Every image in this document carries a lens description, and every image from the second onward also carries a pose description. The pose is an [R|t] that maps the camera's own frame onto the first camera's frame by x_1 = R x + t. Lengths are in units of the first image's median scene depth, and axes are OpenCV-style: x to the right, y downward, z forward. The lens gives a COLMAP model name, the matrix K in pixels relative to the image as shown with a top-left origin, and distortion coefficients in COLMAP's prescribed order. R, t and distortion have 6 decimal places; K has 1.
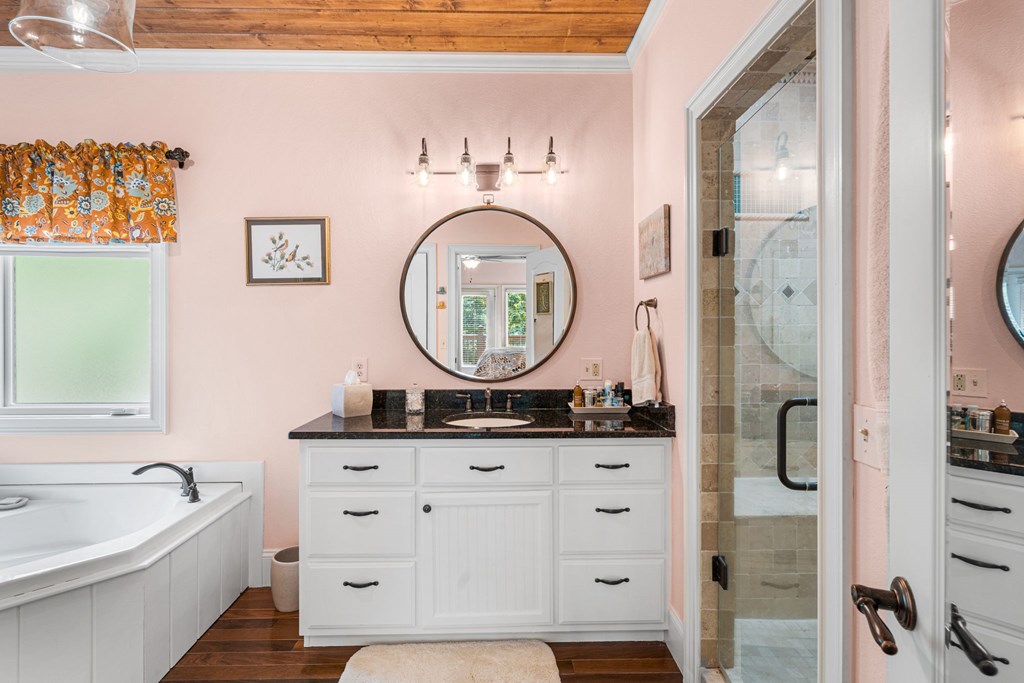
lens RADIAL K [[466.2, 0, 509.9], [0, 466.2, 330.3], [0, 0, 1]] dist [-0.009010, 0.001484]
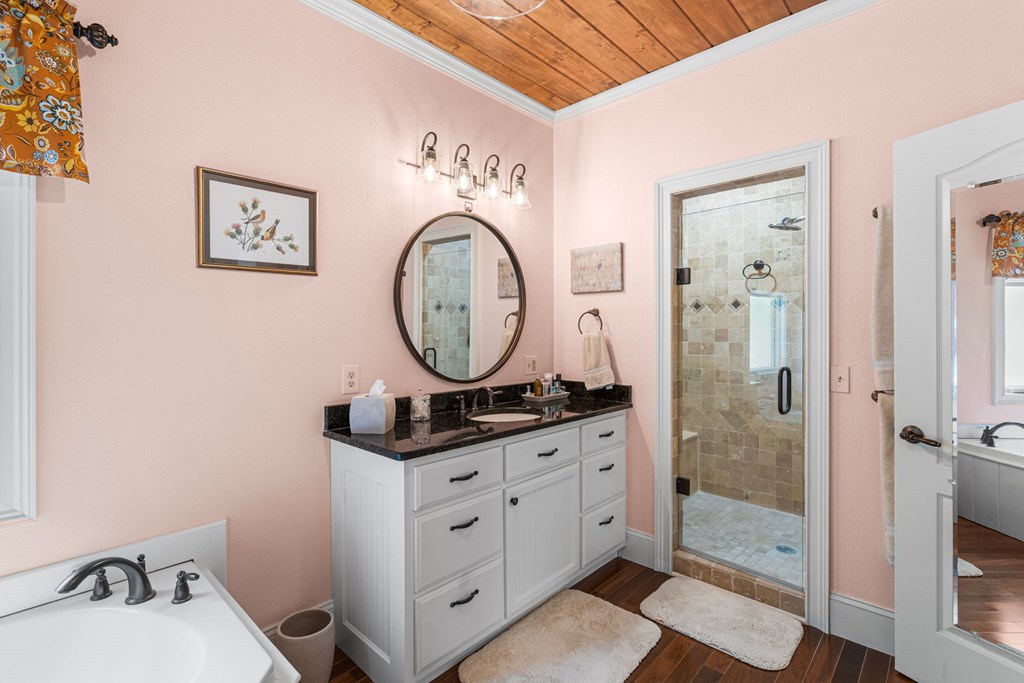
lens RADIAL K [[466.2, 0, 503.5], [0, 466.2, 332.6], [0, 0, 1]] dist [-0.009010, 0.001484]
pose [[0.709148, -0.000343, 0.705060, -0.763678], [-0.000311, 1.000000, 0.000799, -0.000891], [-0.705060, -0.000785, 0.709147, 0.216487]]
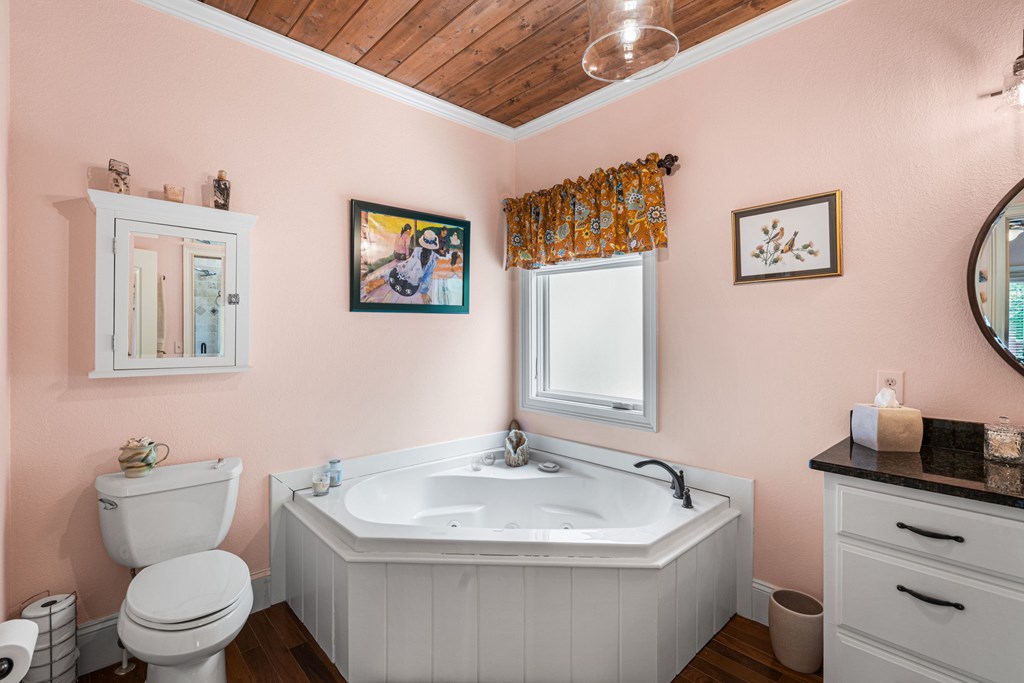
lens RADIAL K [[466.2, 0, 509.2], [0, 466.2, 331.2], [0, 0, 1]] dist [-0.009010, 0.001484]
pose [[0.658114, 0.000230, -0.752919, -0.174151], [0.000734, 0.999999, 0.000946, -0.005316], [0.752918, -0.001175, 0.658113, 0.060633]]
